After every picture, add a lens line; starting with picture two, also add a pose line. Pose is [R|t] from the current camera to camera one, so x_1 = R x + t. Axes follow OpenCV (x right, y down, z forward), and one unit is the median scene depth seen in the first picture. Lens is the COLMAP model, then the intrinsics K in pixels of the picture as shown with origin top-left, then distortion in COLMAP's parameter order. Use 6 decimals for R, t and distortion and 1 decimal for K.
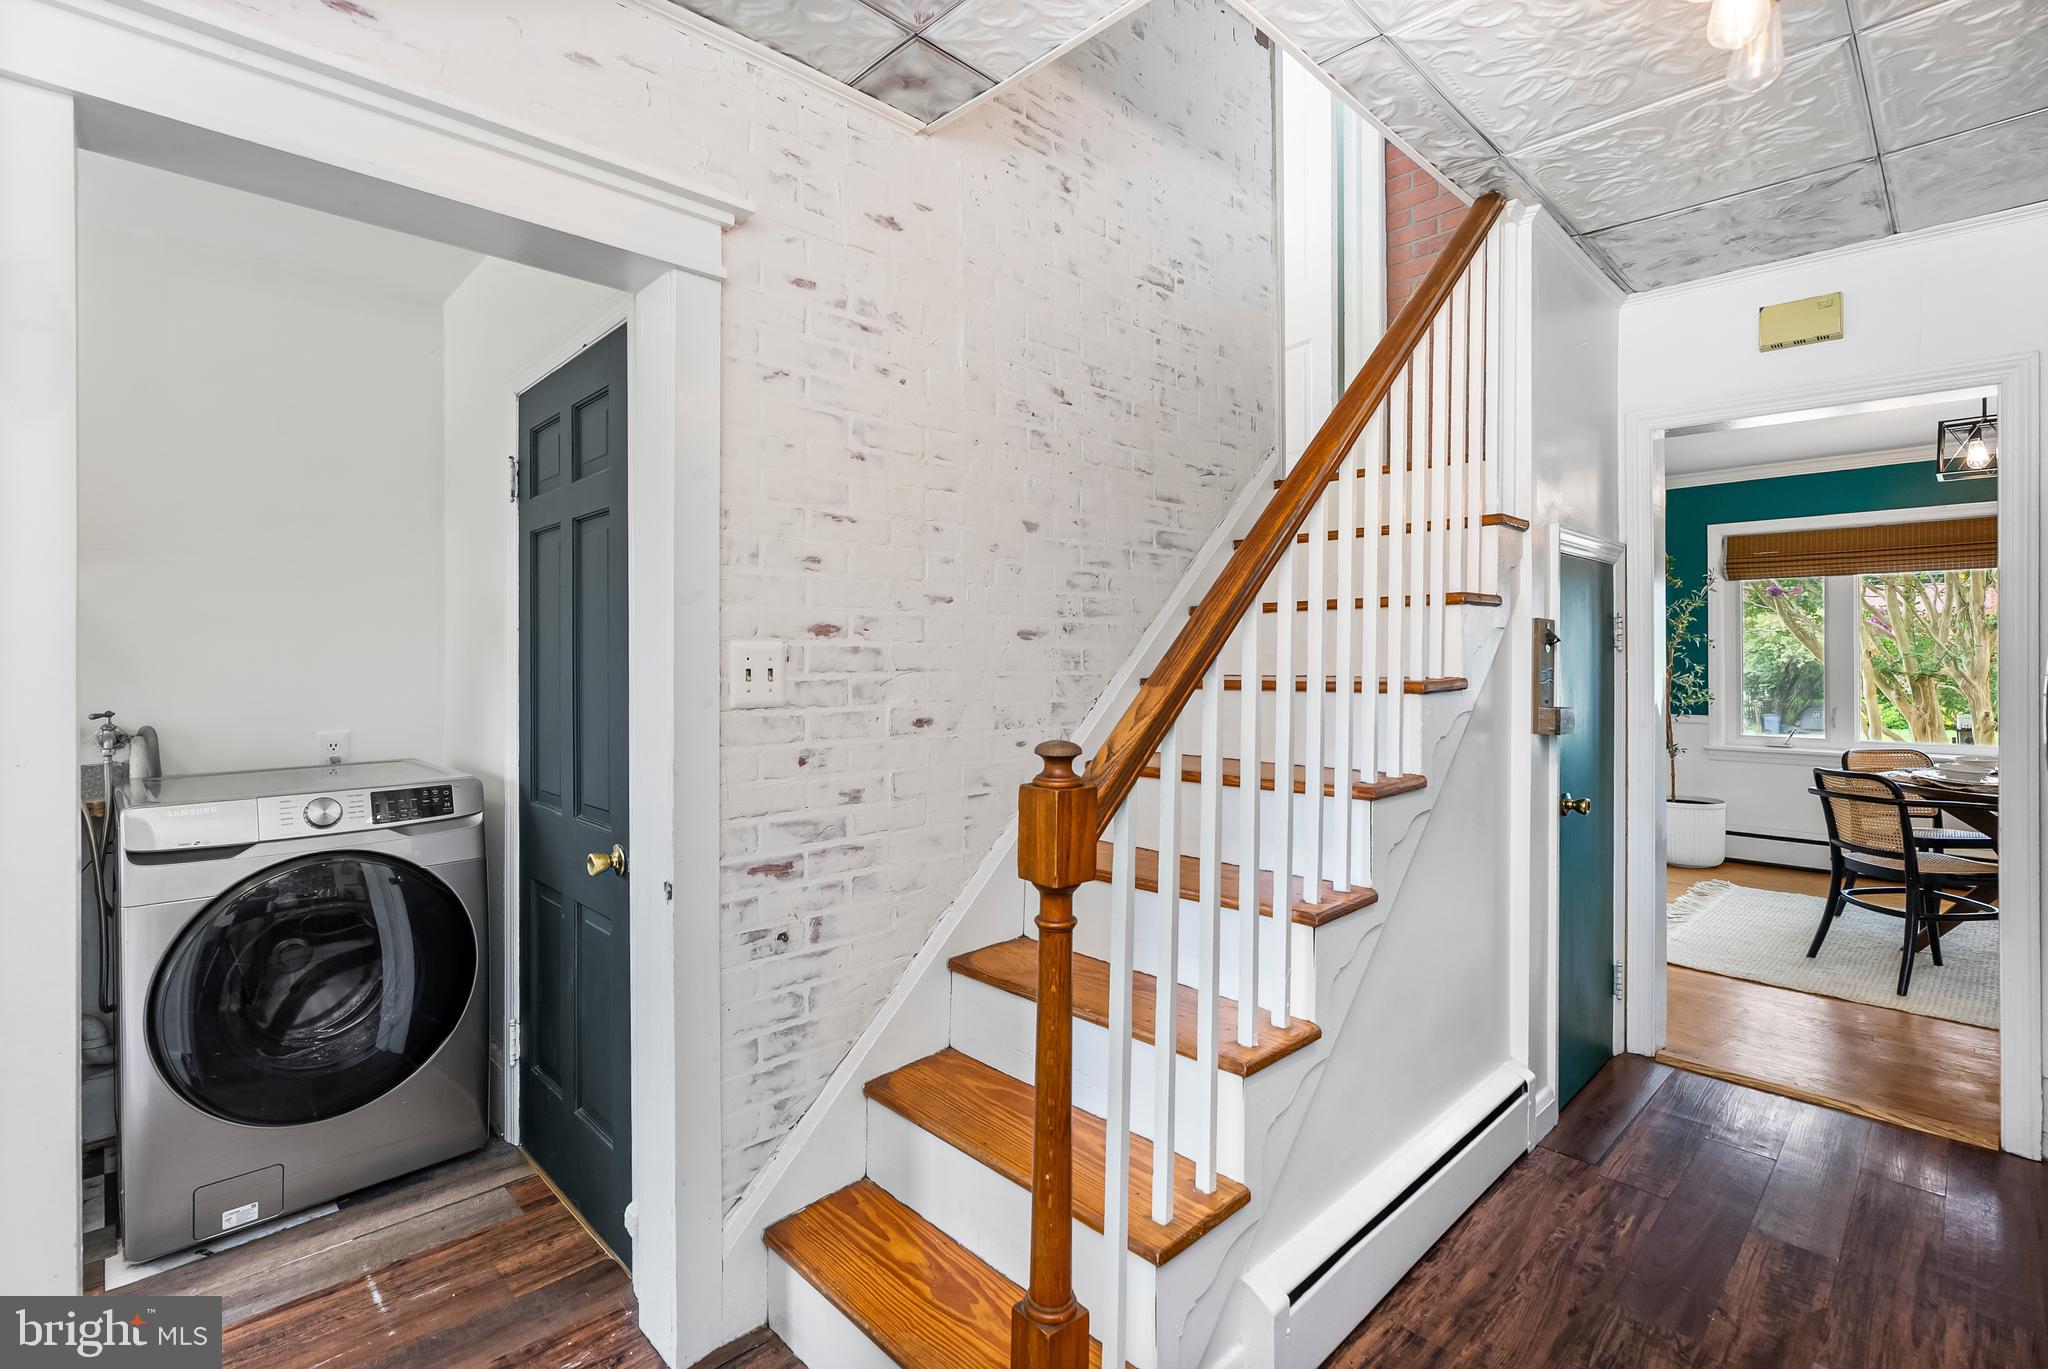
lens RADIAL K [[956.5, 0, 1018.8], [0, 956.5, 652.5], [0, 0, 1]] dist [-0.001009, 0.000142]
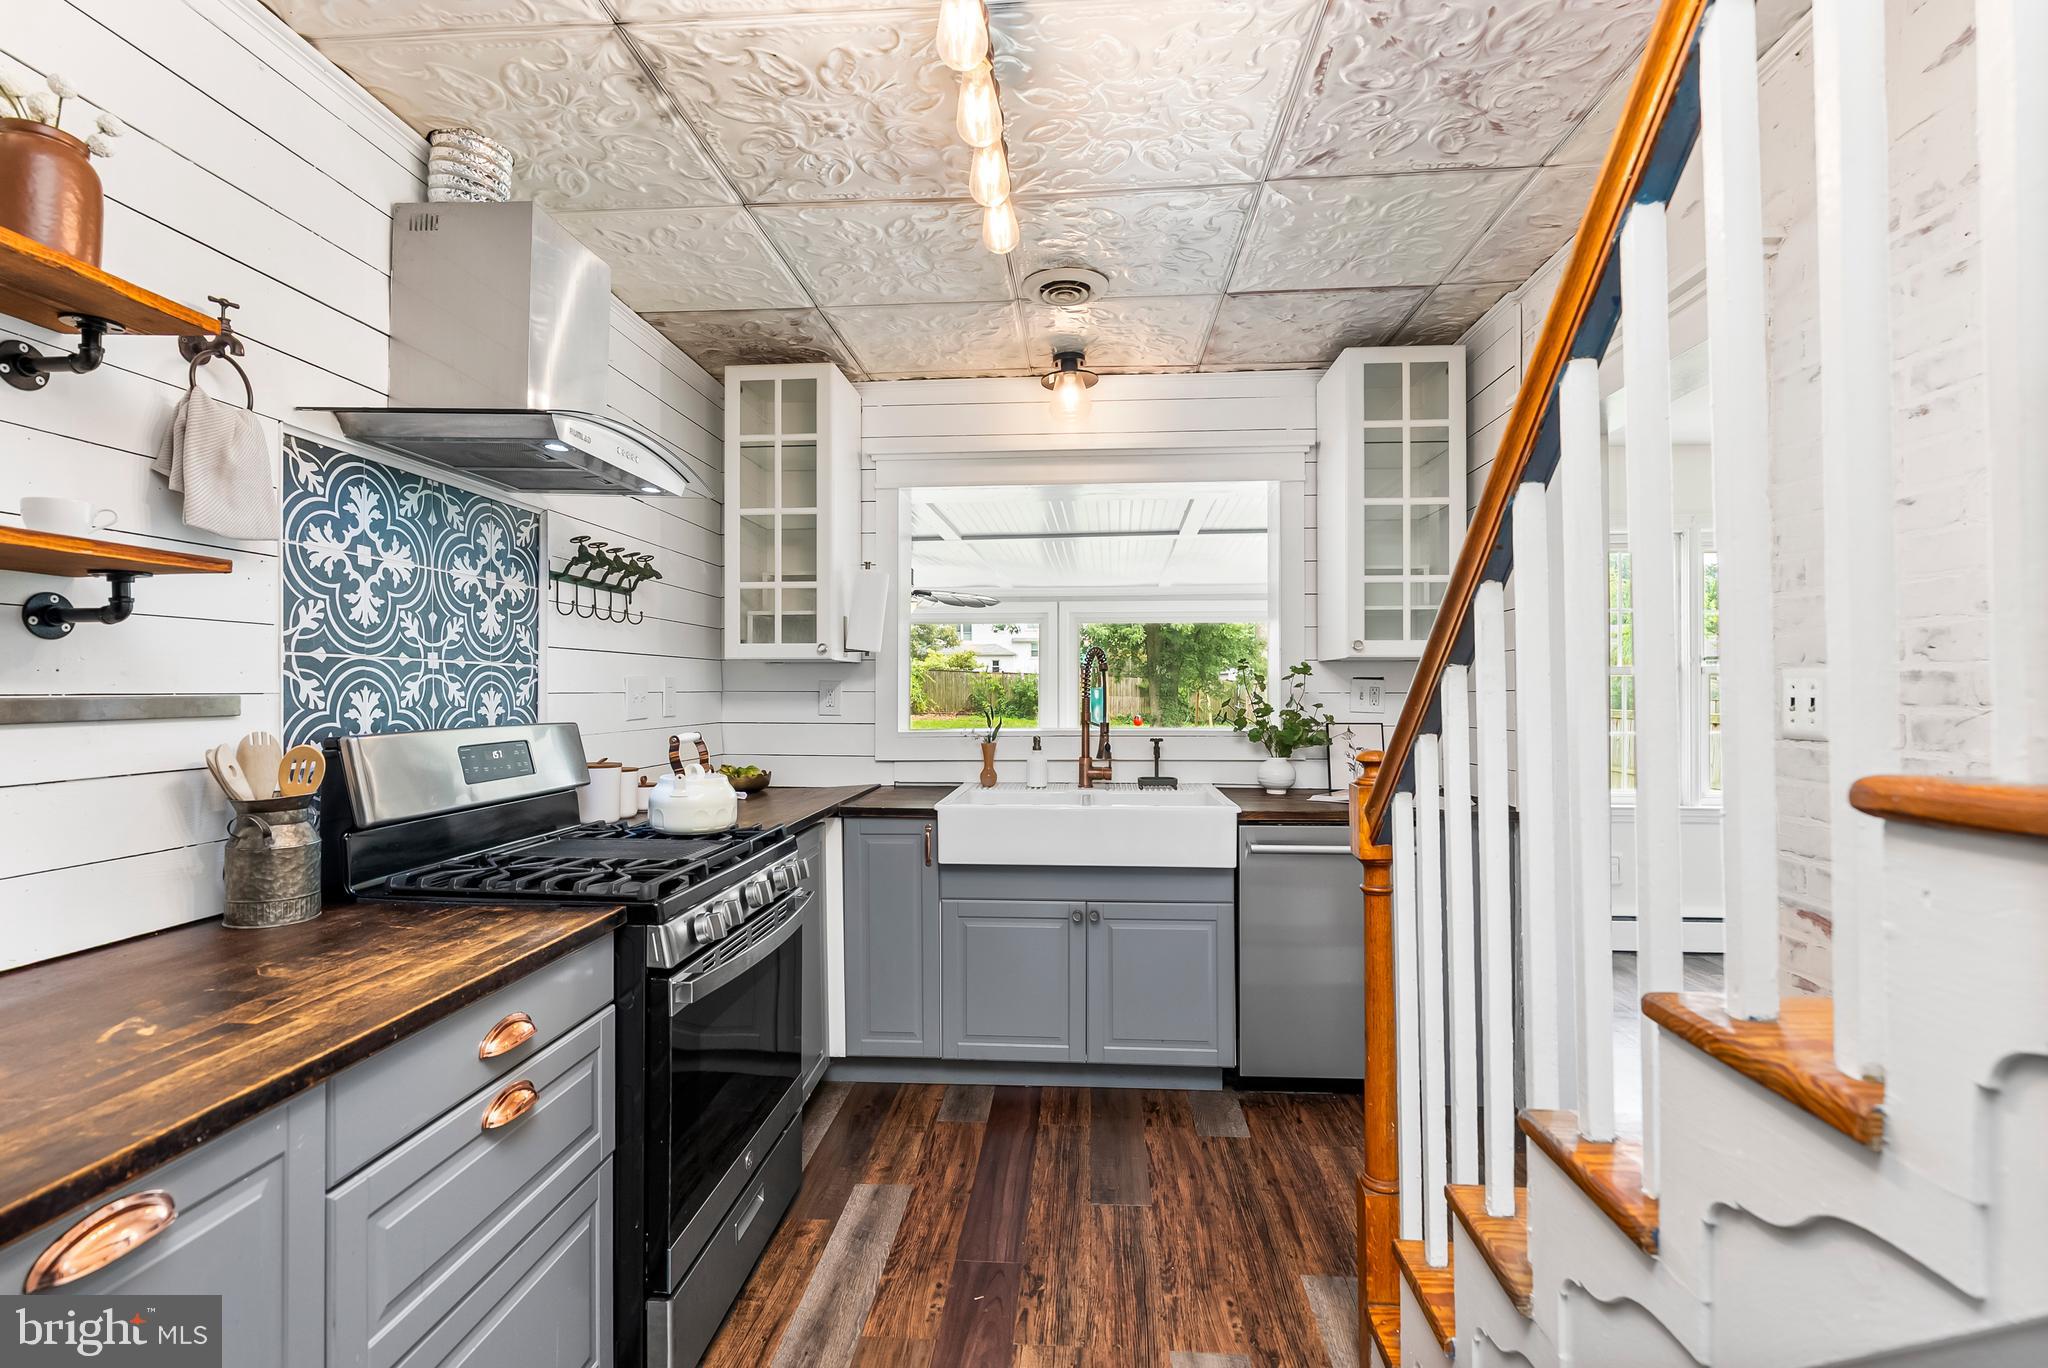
lens RADIAL K [[934.1, 0, 1019.6], [0, 934.1, 679.6], [0, 0, 1]] dist [-0.003532, 0.000251]
pose [[-0.750877, -0.001561, -0.660440, 0.632583], [0.008201, 0.999898, -0.011687, 0.002428], [0.660391, -0.014192, -0.750788, 0.829457]]
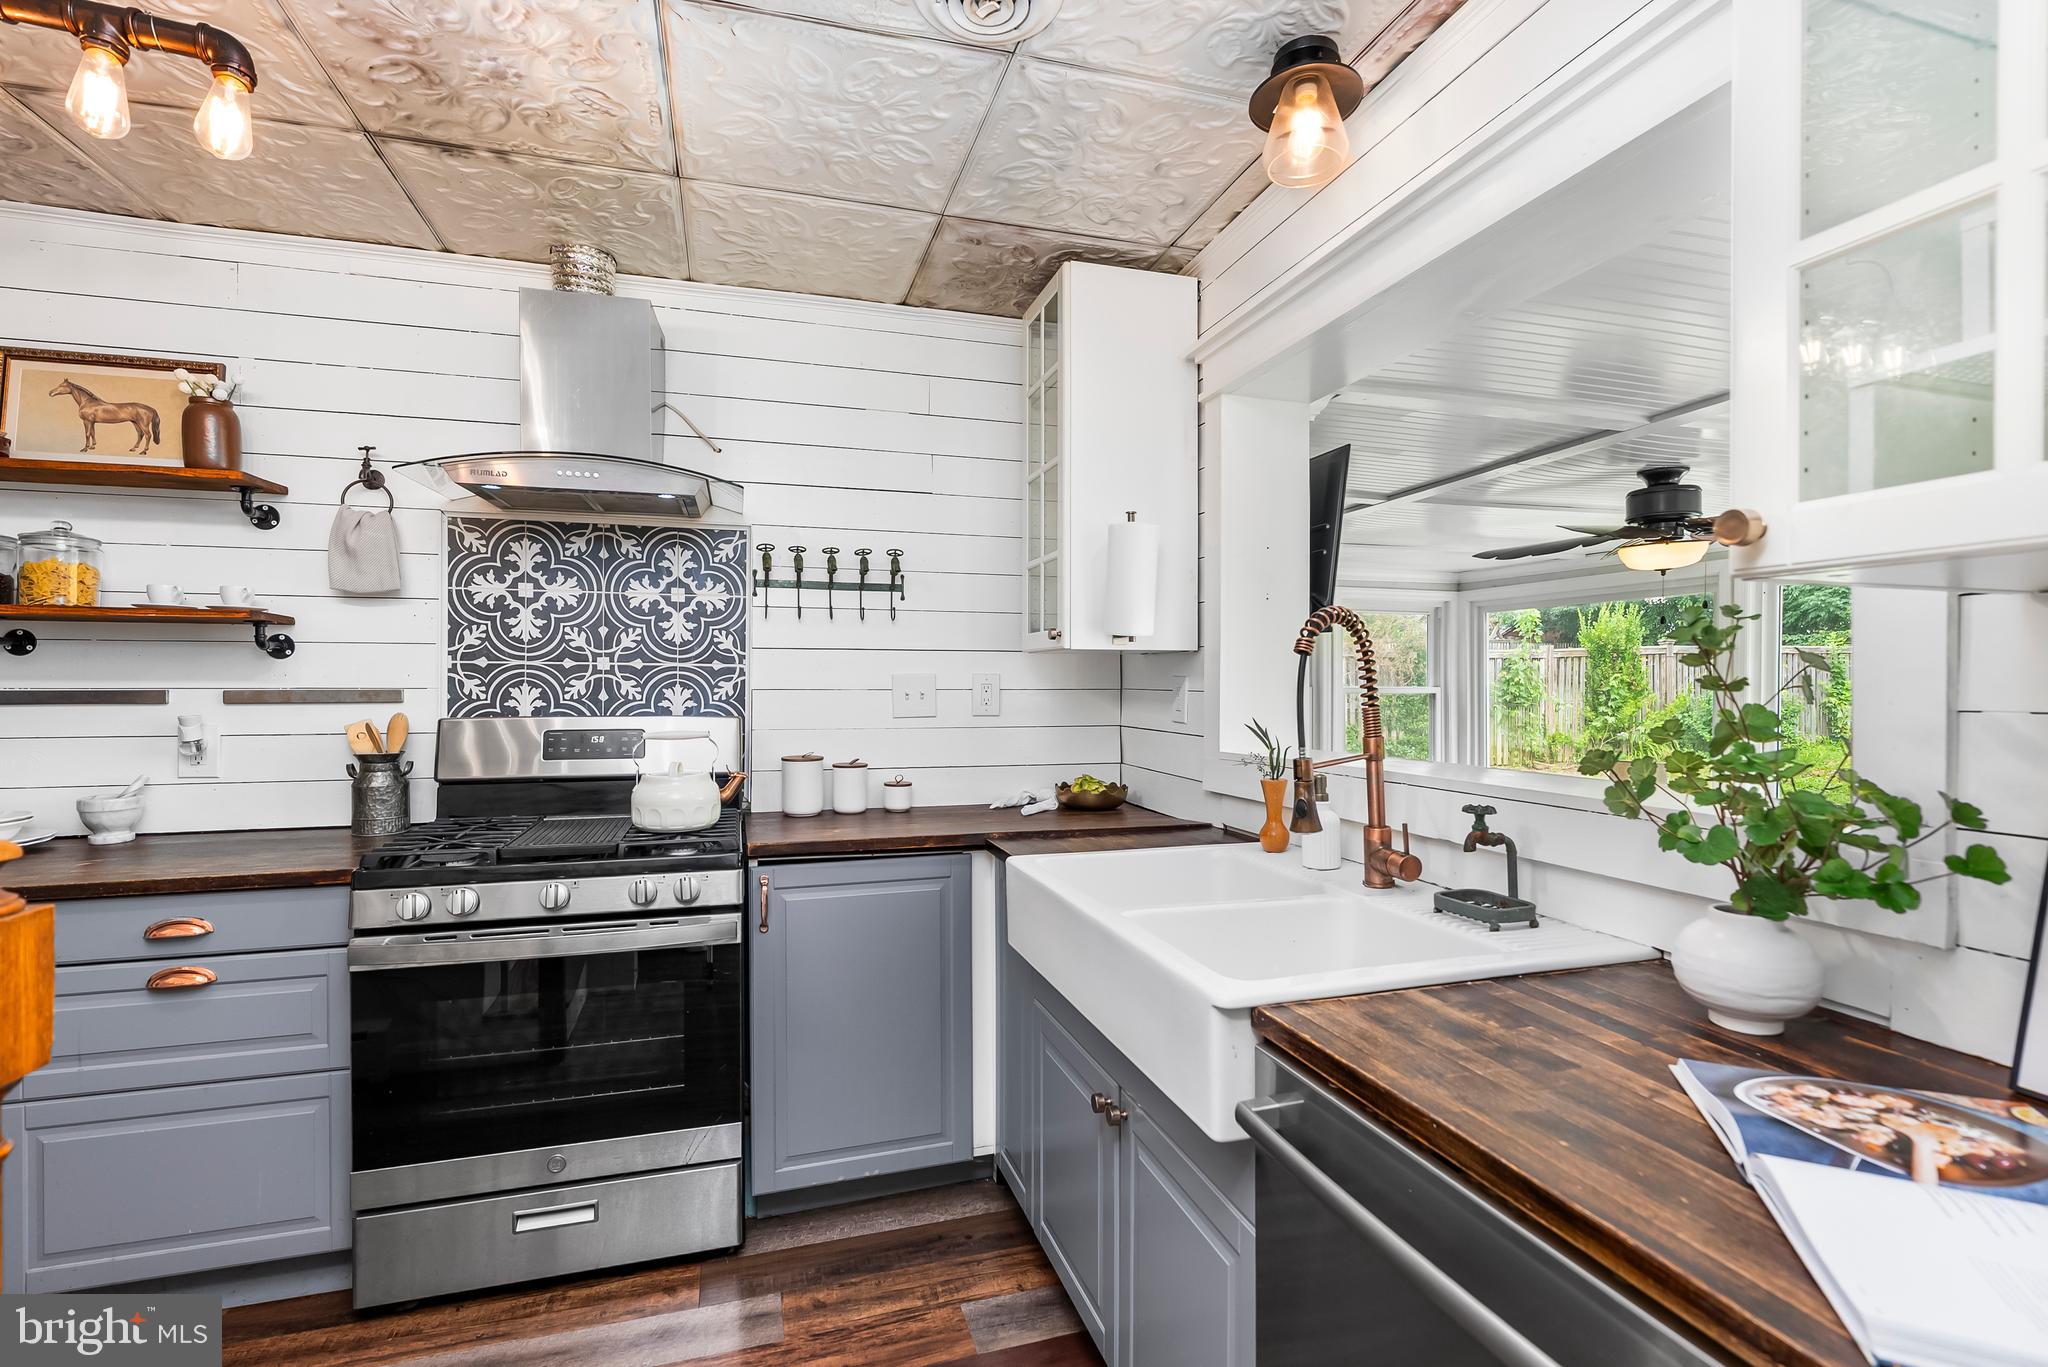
lens RADIAL K [[934.1, 0, 1019.6], [0, 934.1, 679.1], [0, 0, 1]] dist [-0.003532, 0.000251]
pose [[-0.883901, 0.002664, 0.467667, -0.397008], [-0.001743, 0.999958, -0.008989, -0.001644], [-0.467671, -0.008760, -0.883859, 0.596993]]
